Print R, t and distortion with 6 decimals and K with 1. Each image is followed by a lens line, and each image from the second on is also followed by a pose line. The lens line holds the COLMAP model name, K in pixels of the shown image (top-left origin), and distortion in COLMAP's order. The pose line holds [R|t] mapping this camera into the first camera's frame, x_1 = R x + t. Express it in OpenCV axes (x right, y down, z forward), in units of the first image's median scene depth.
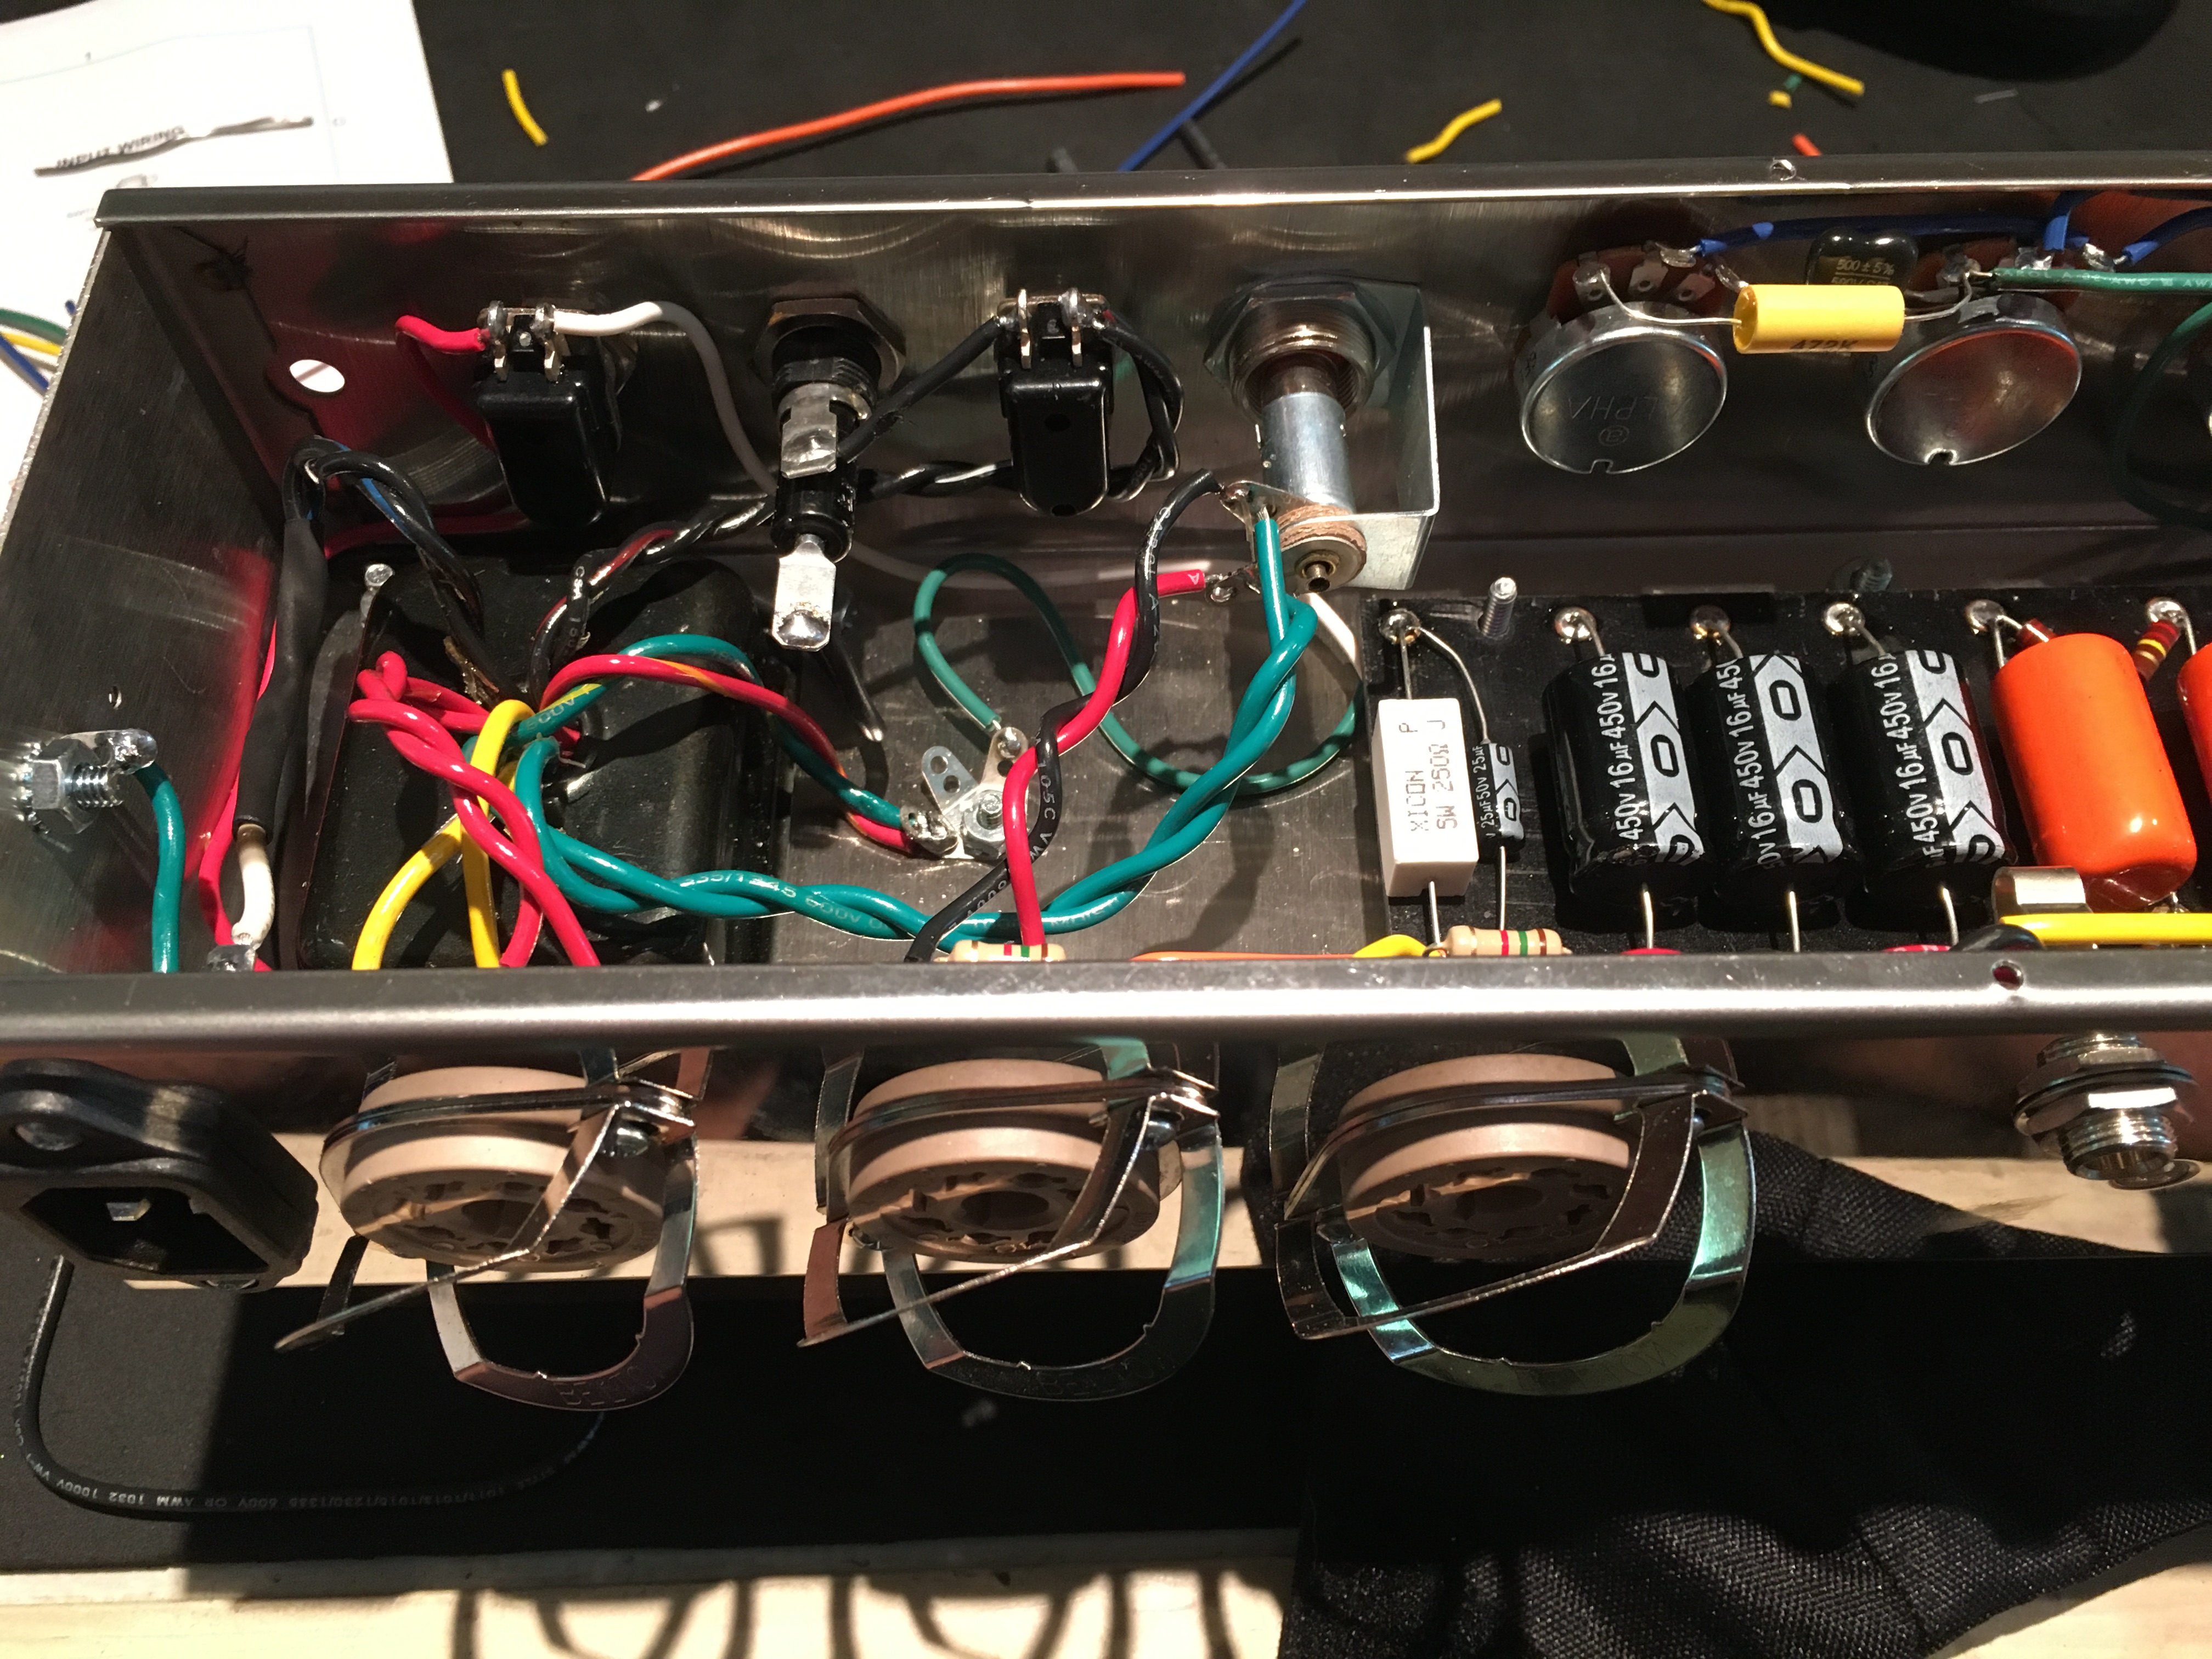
lens RADIAL K [[1963.2, 0, 1106.0], [0, 1963.2, 829.5], [0, 0, 1]] dist [0.035036, -0.006264]
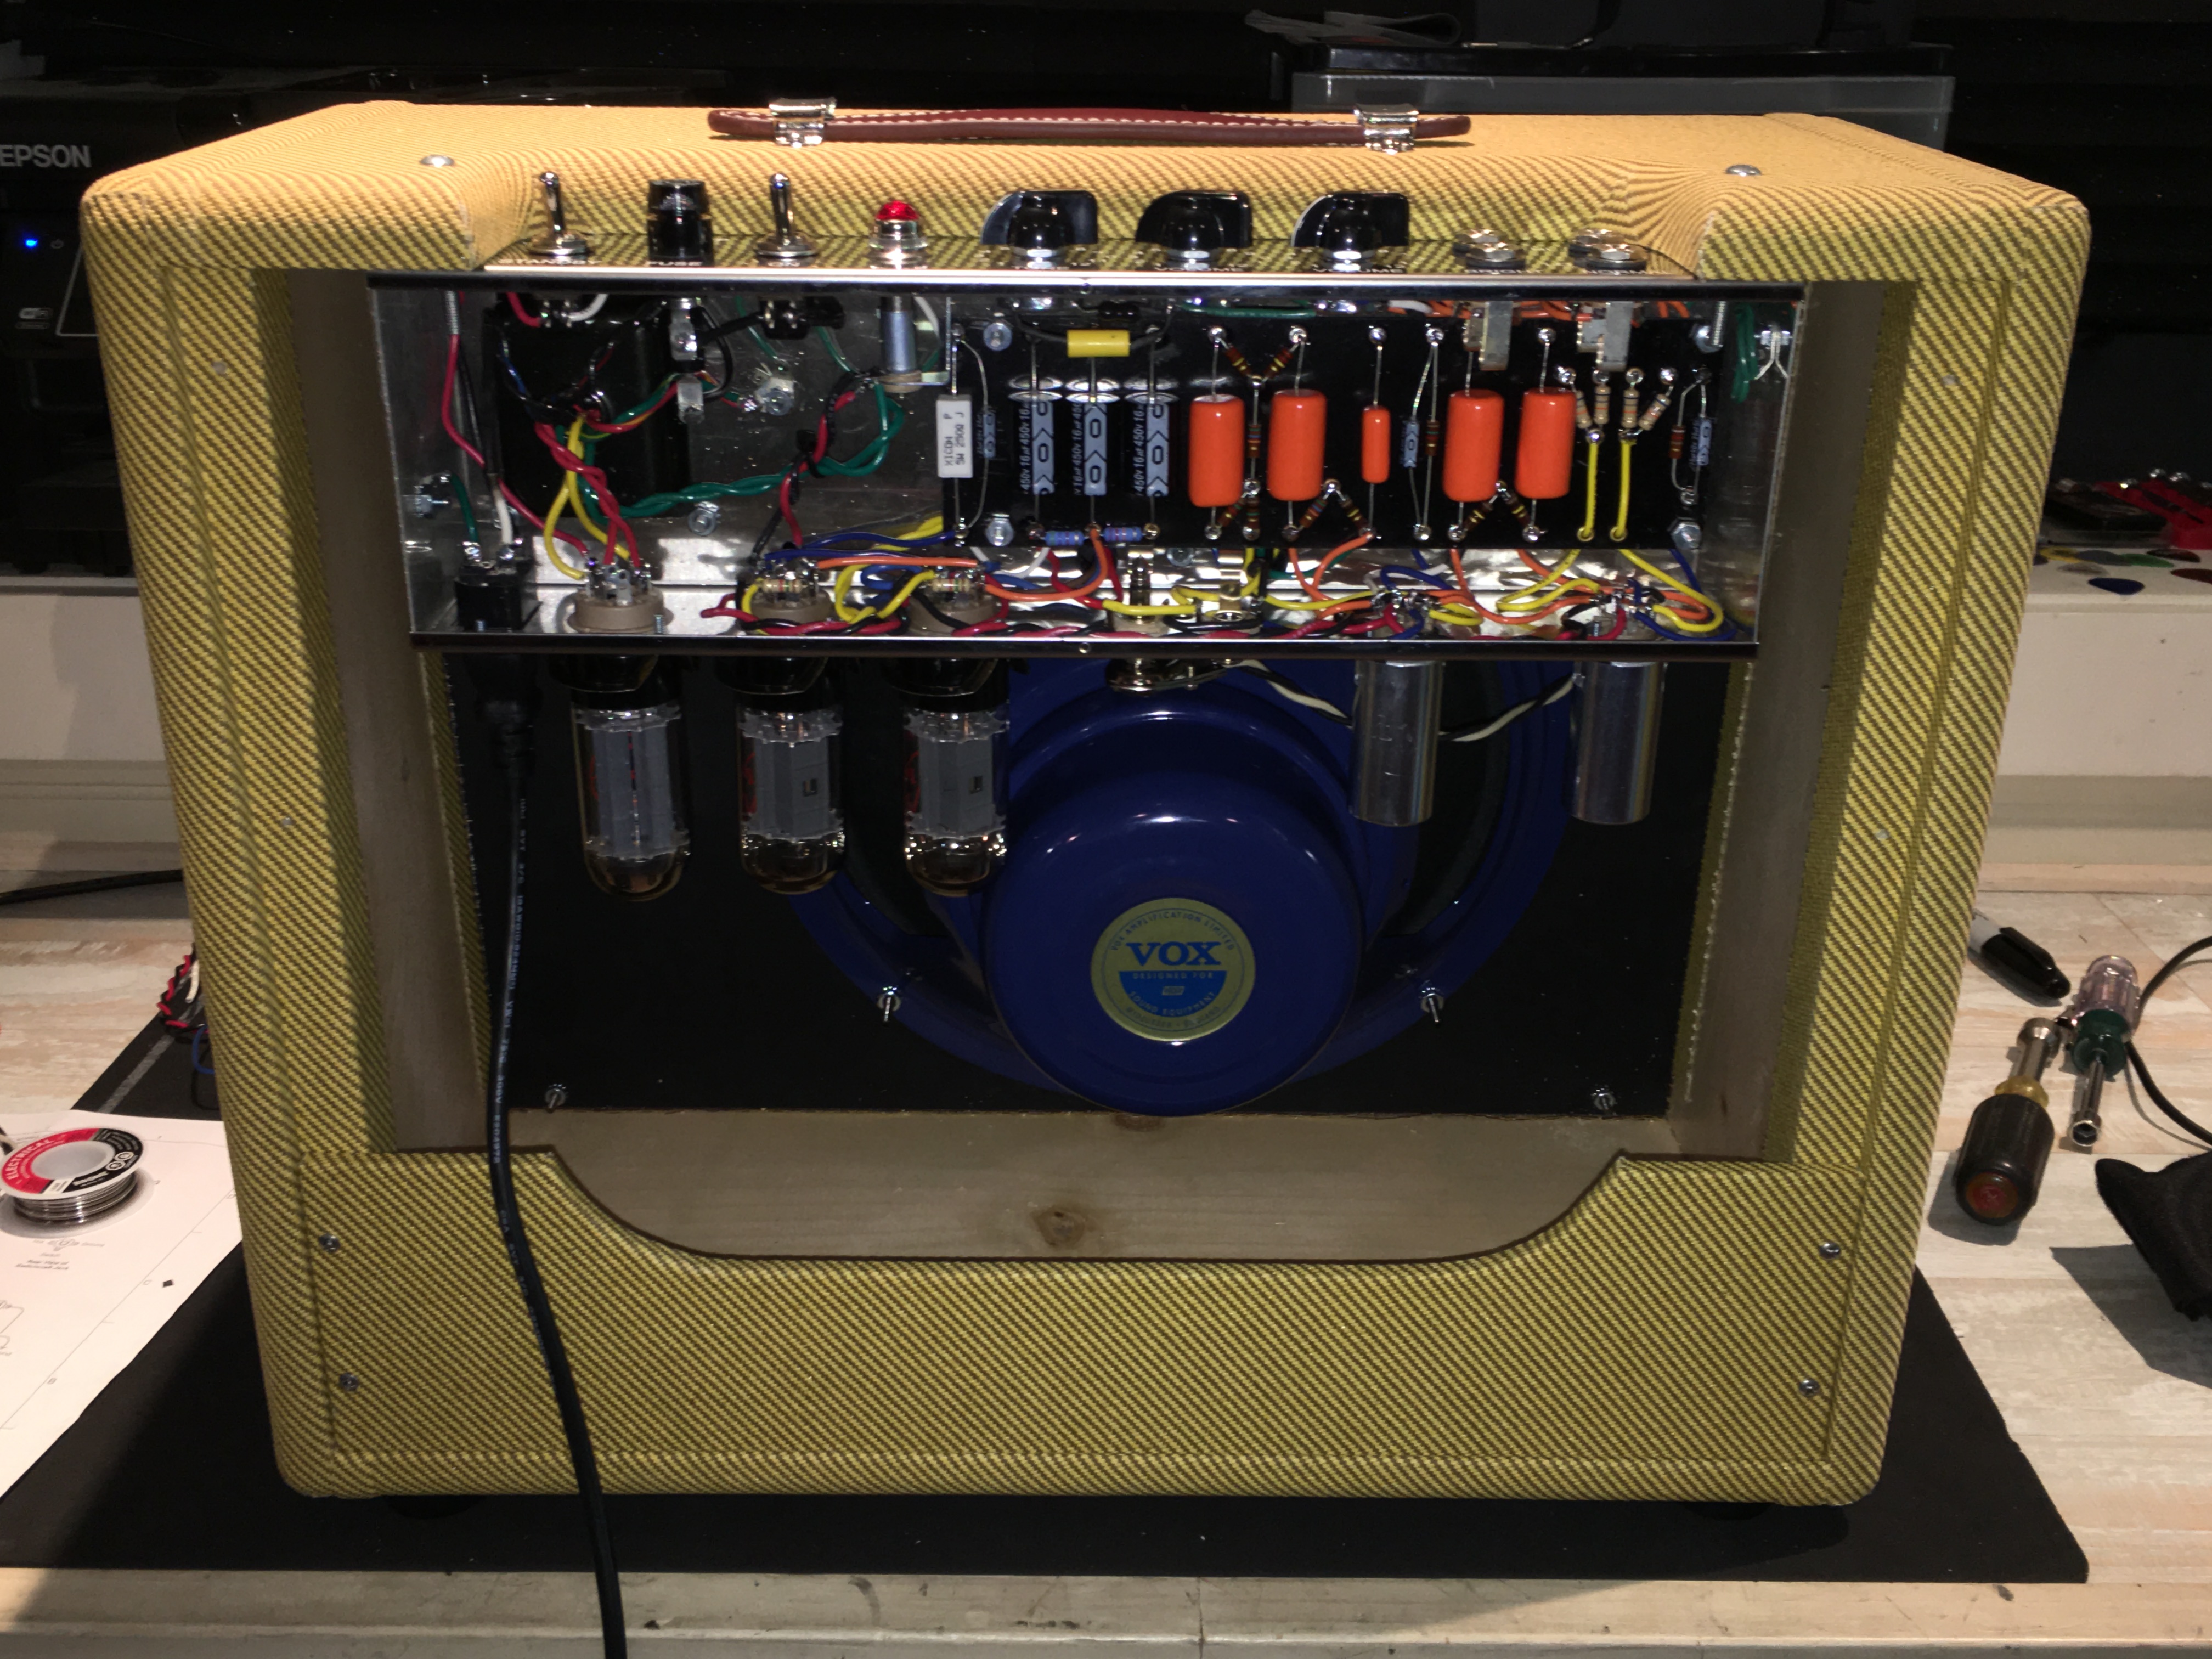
lens RADIAL K [[2261.1, 0, 1106.0], [0, 2261.1, 829.5], [0, 0, 1]] dist [-0.006445, -0.002364]
pose [[0.999910, 0.010661, 0.008091, 0.340652], [-0.012917, 0.610452, 0.791948, -2.004830], [0.003504, -0.791982, 0.610535, -1.129743]]
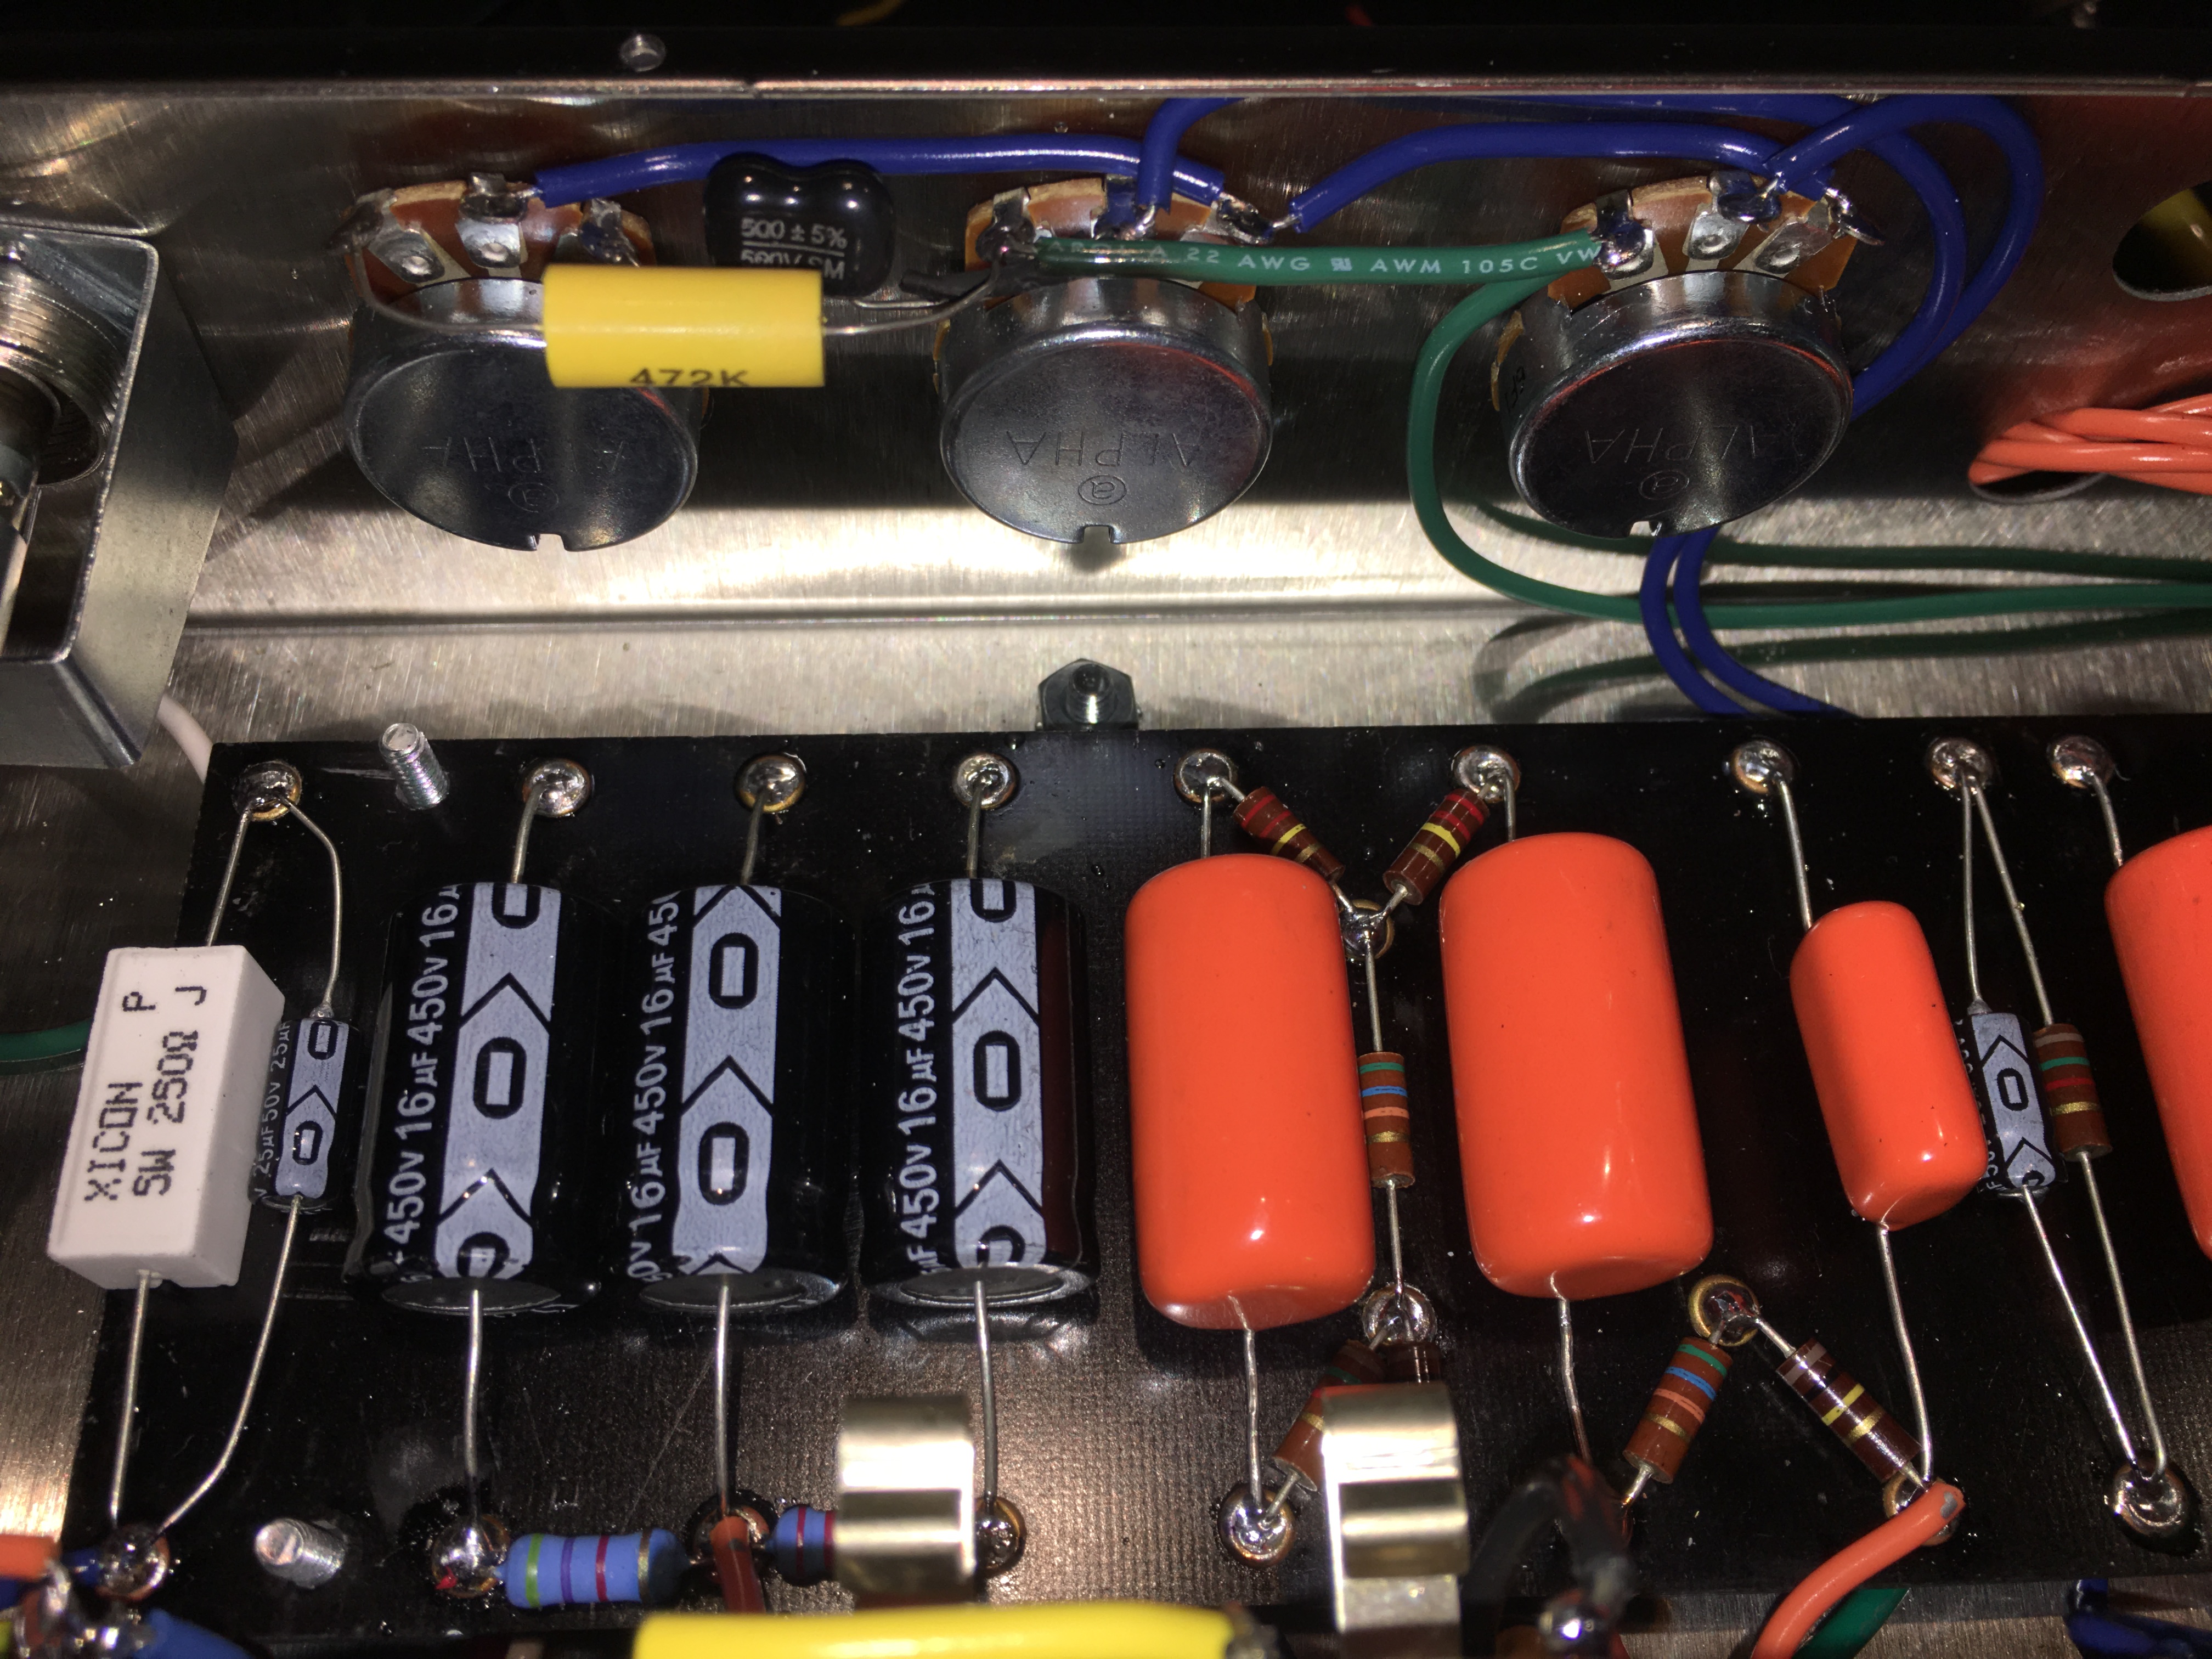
lens RADIAL K [[1963.2, 0, 1106.0], [0, 1963.2, 829.5], [0, 0, 1]] dist [0.035036, -0.006264]
pose [[0.999016, -0.002817, 0.044258, 0.430266], [0.000281, 0.998363, 0.057197, -0.141464], [-0.044347, -0.057128, 0.997381, 0.410996]]
